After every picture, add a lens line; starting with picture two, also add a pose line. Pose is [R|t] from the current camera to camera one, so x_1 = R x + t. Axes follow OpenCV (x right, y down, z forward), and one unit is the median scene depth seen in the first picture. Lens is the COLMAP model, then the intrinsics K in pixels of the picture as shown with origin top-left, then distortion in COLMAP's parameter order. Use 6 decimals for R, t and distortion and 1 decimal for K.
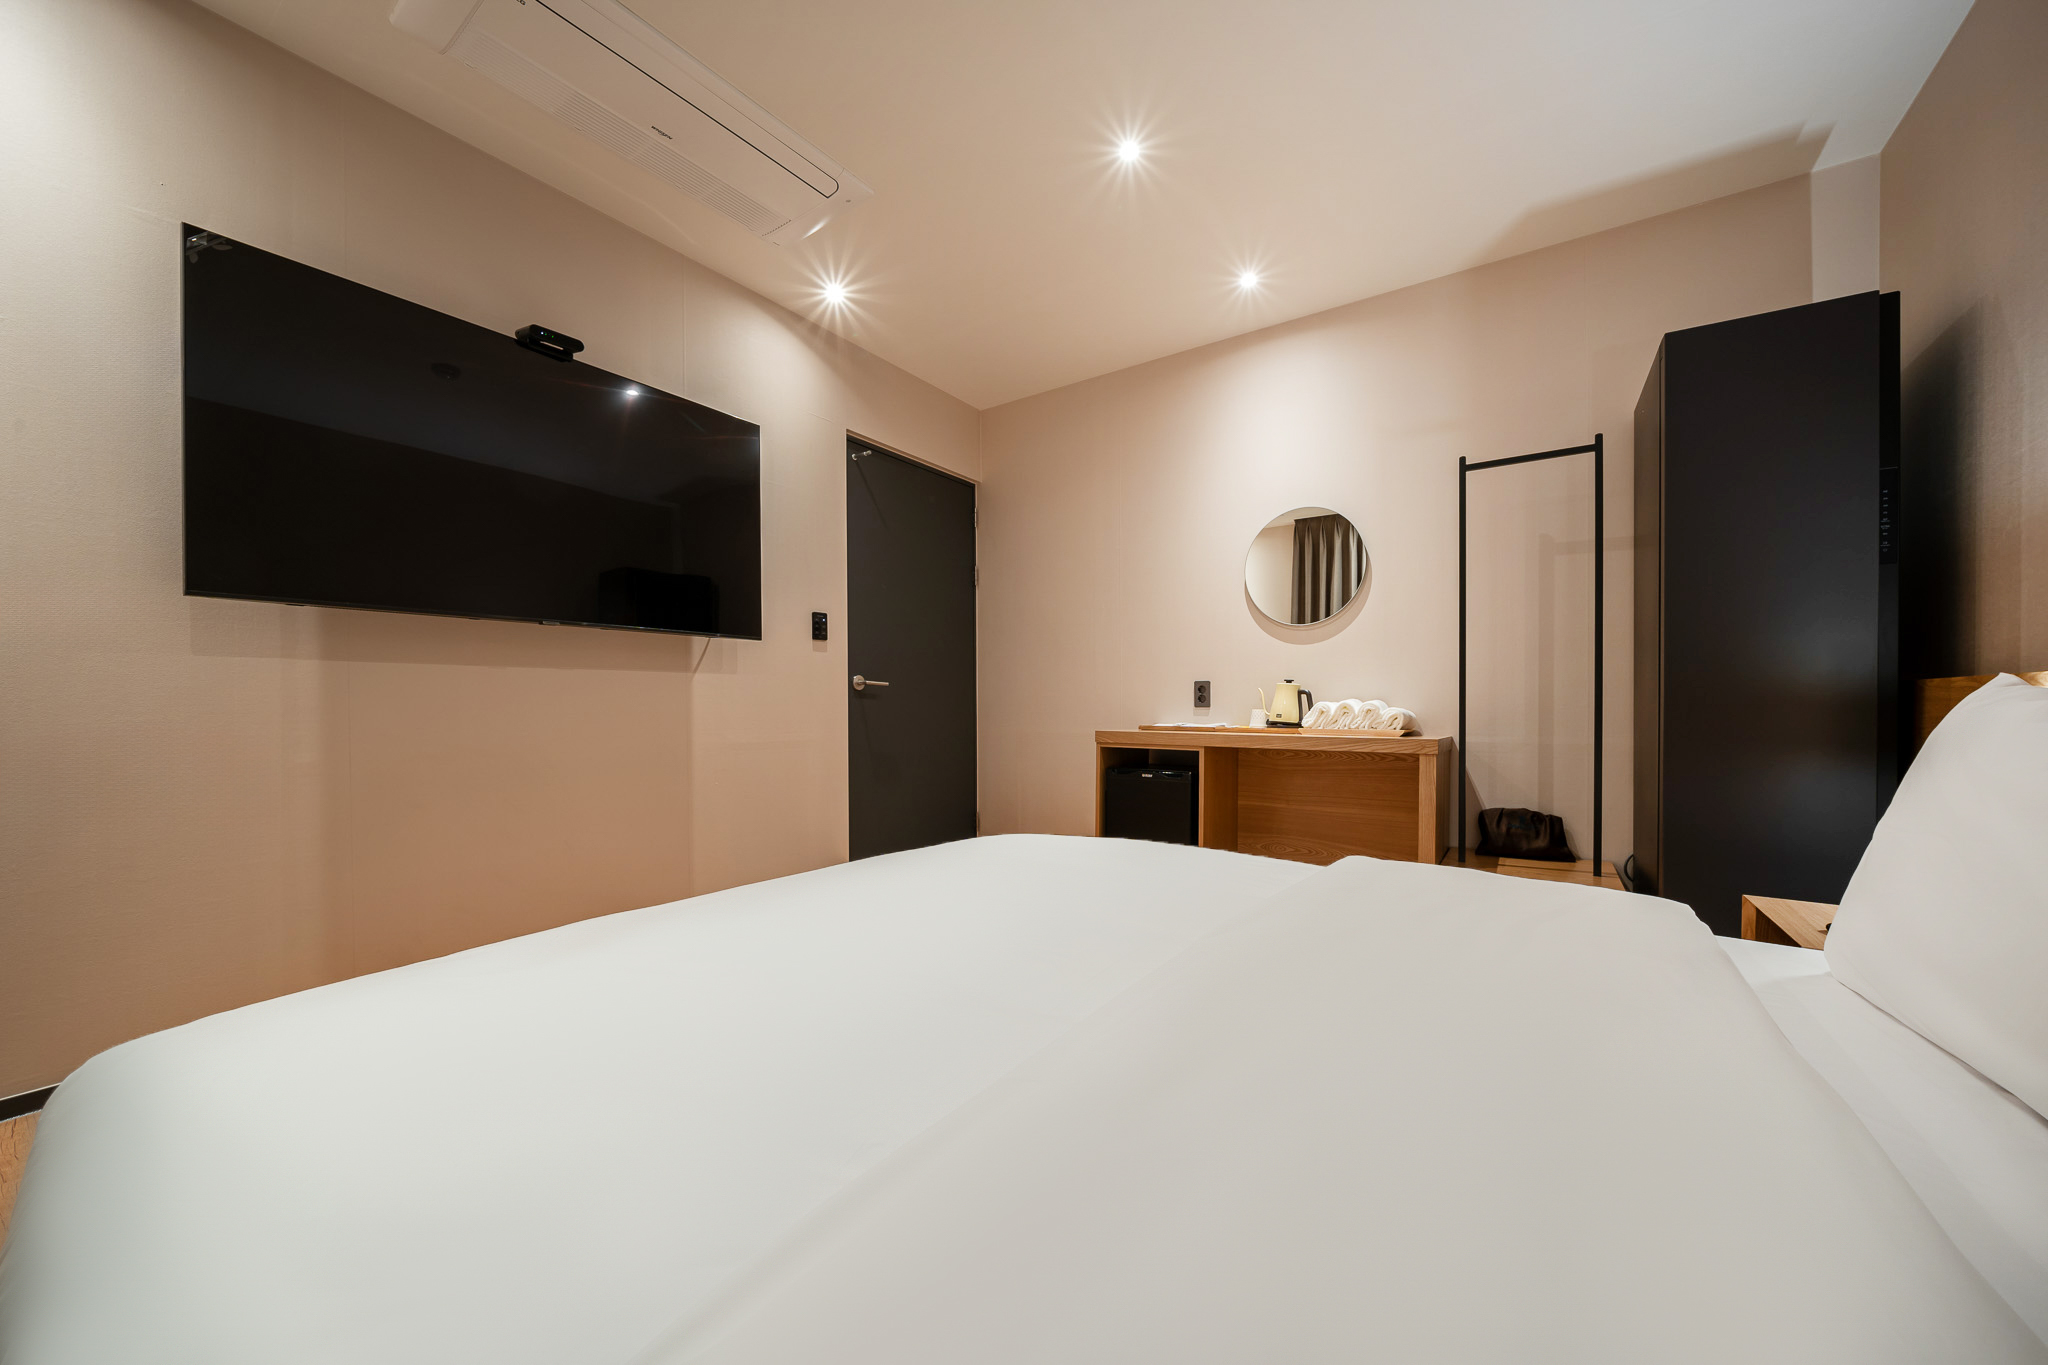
lens RADIAL K [[729.7, 0, 1025.1], [0, 729.7, 710.9], [0, 0, 1]] dist [-0.000999, -0.000067]
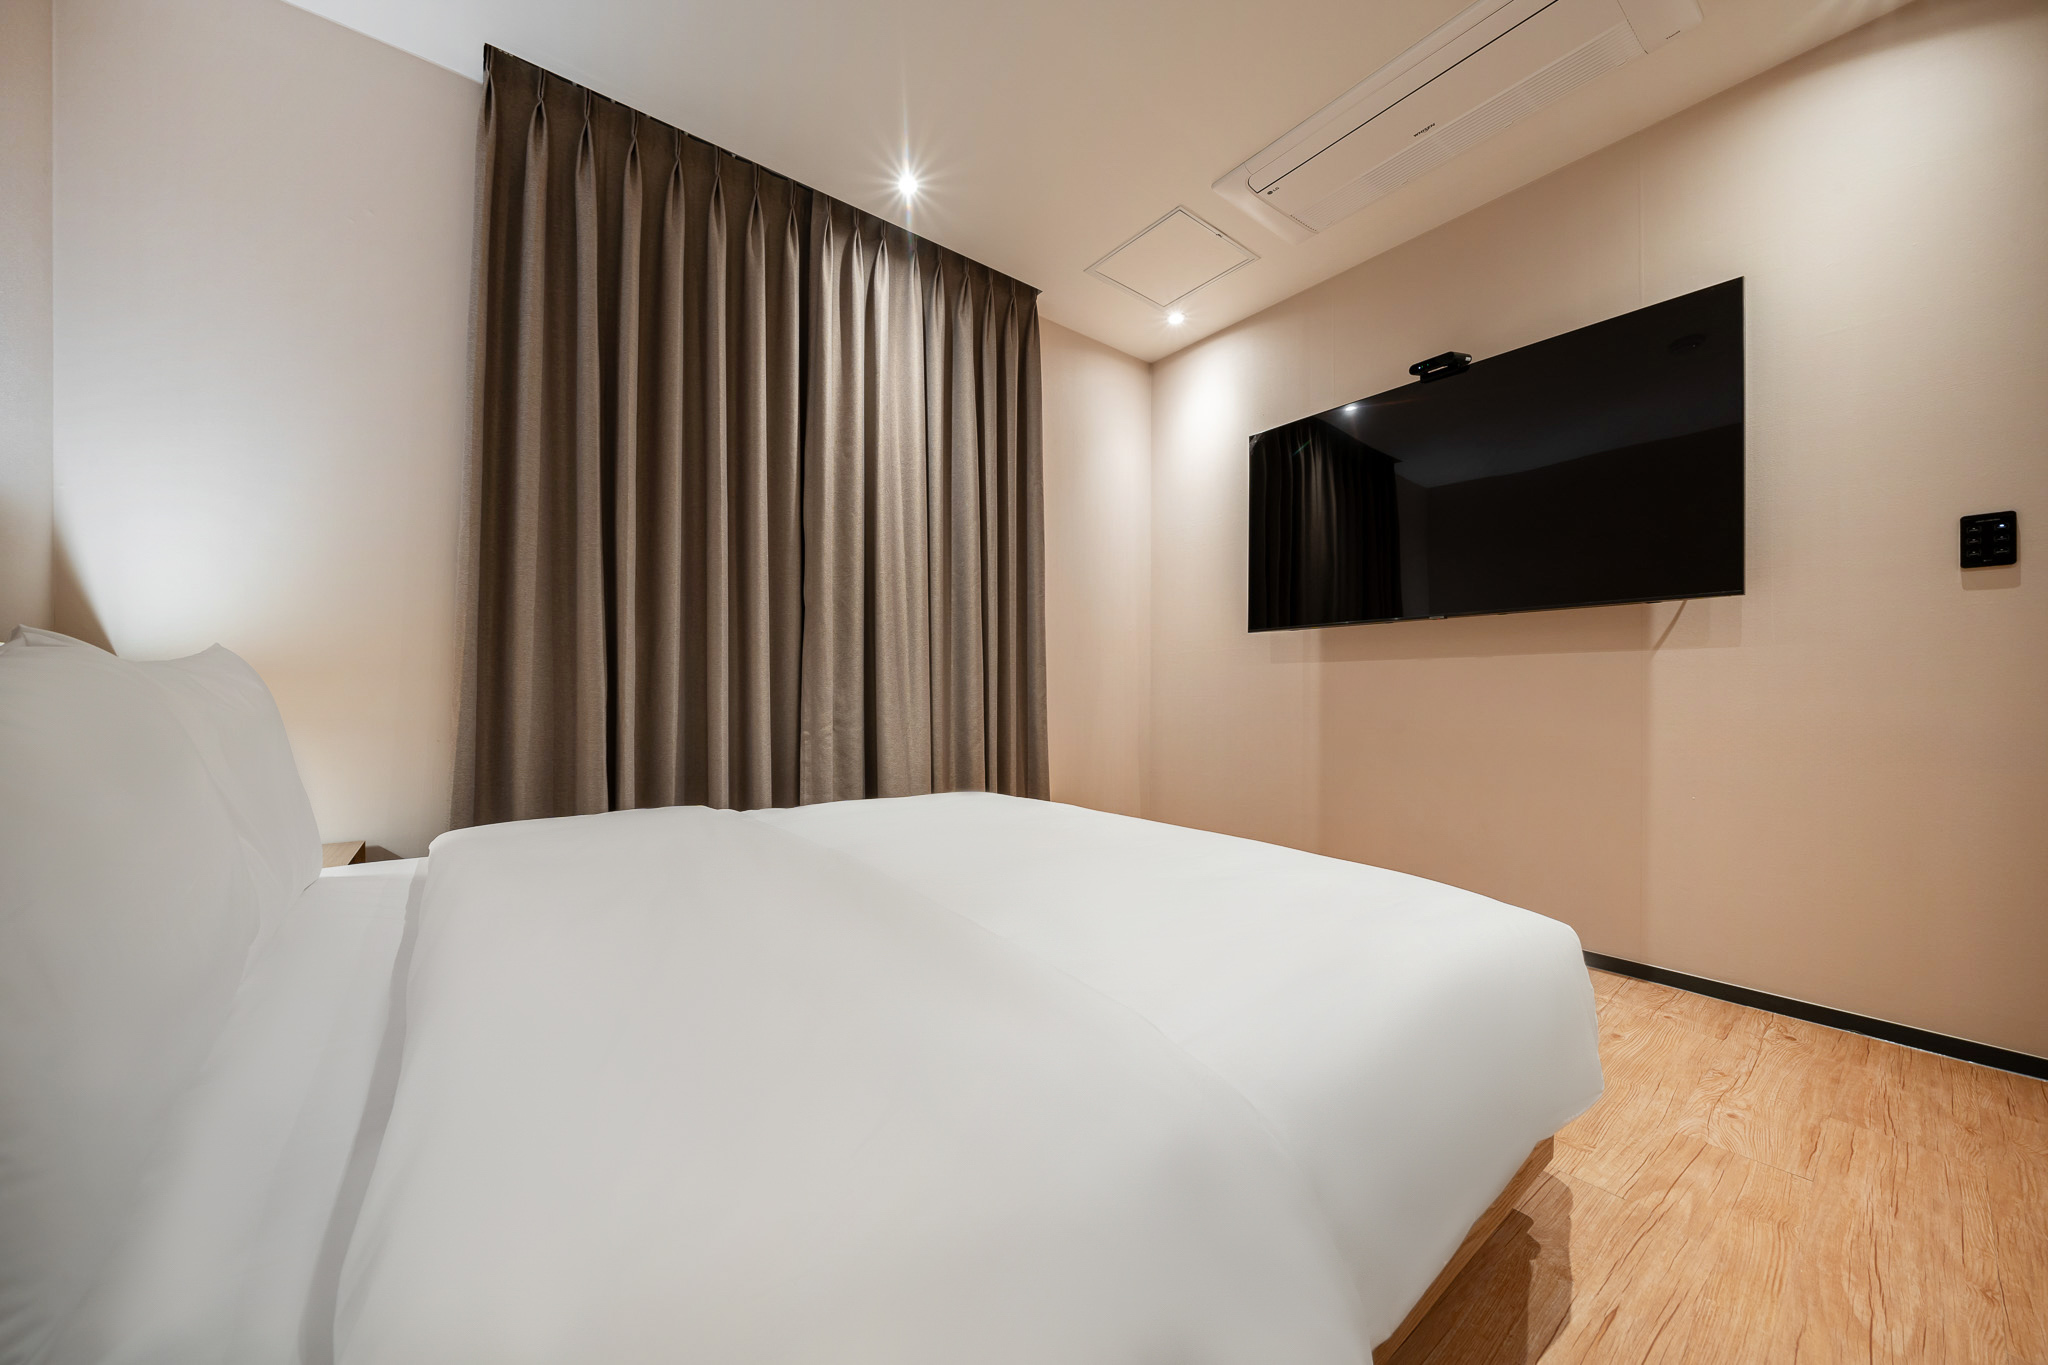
lens RADIAL K [[717.6, 0, 1015.0], [0, 717.6, 675.6], [0, 0, 1]] dist [-0.000414, 0.000079]
pose [[-0.312410, -0.014260, -0.949840, 0.298344], [-0.006094, 0.999897, -0.013007, -0.006913], [0.949928, 0.001725, -0.312465, 0.370771]]
